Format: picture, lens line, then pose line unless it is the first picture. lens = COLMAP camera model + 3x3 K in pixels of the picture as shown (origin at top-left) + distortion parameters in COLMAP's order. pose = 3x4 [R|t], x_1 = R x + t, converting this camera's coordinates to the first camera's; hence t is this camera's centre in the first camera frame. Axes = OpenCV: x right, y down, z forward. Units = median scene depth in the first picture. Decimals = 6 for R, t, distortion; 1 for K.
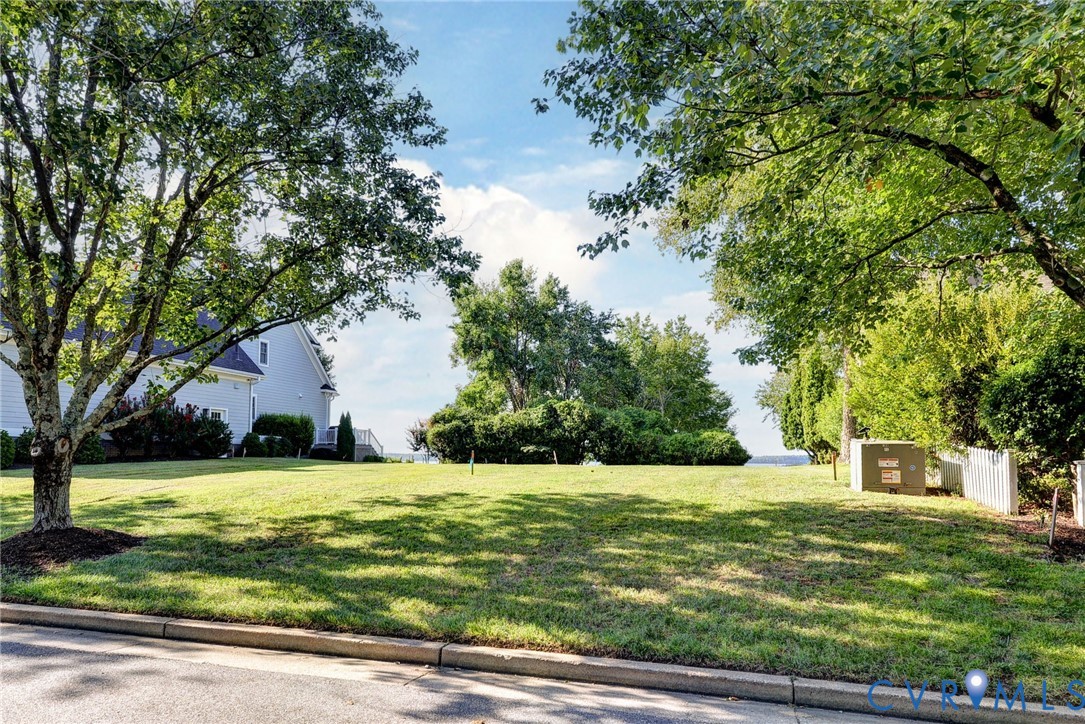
lens RADIAL K [[691.8, 0, 543.7], [0, 691.8, 421.3], [0, 0, 1]] dist [0.021970, -0.000090]
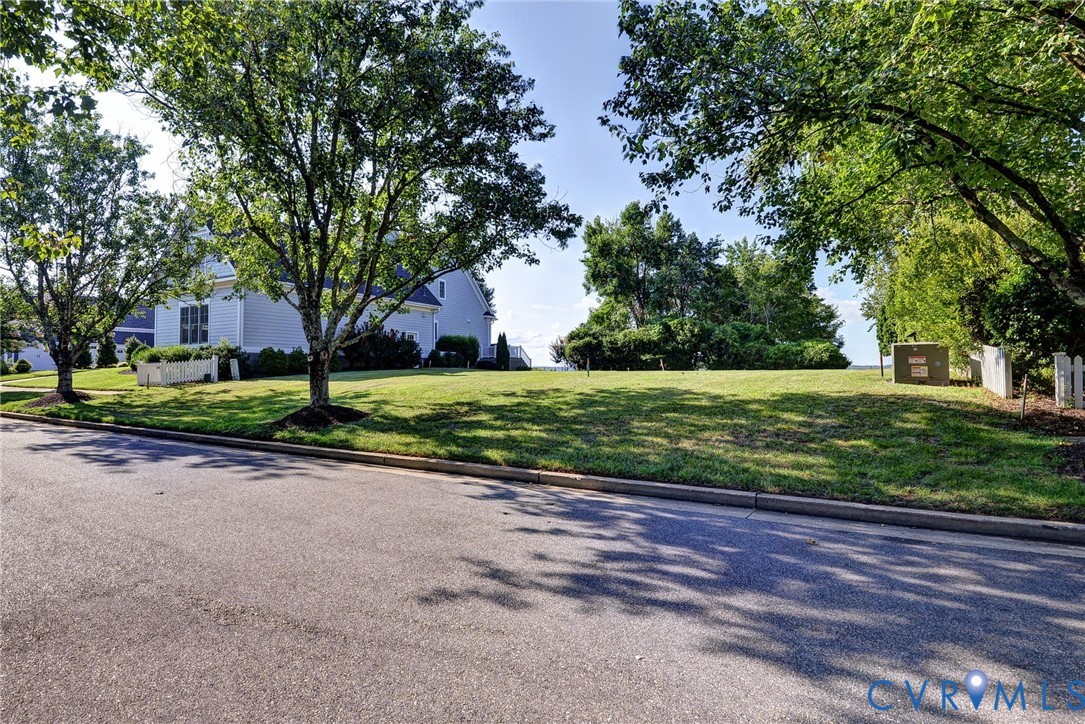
lens RADIAL K [[716.8, 0, 542.5], [0, 716.8, 362.0], [0, 0, 1]] dist [0.005297, 0.000428]
pose [[0.965492, -0.016228, -0.259927, 0.205968], [0.022344, 0.999538, 0.020592, 0.024426], [0.259473, -0.025689, 0.965409, -0.418781]]
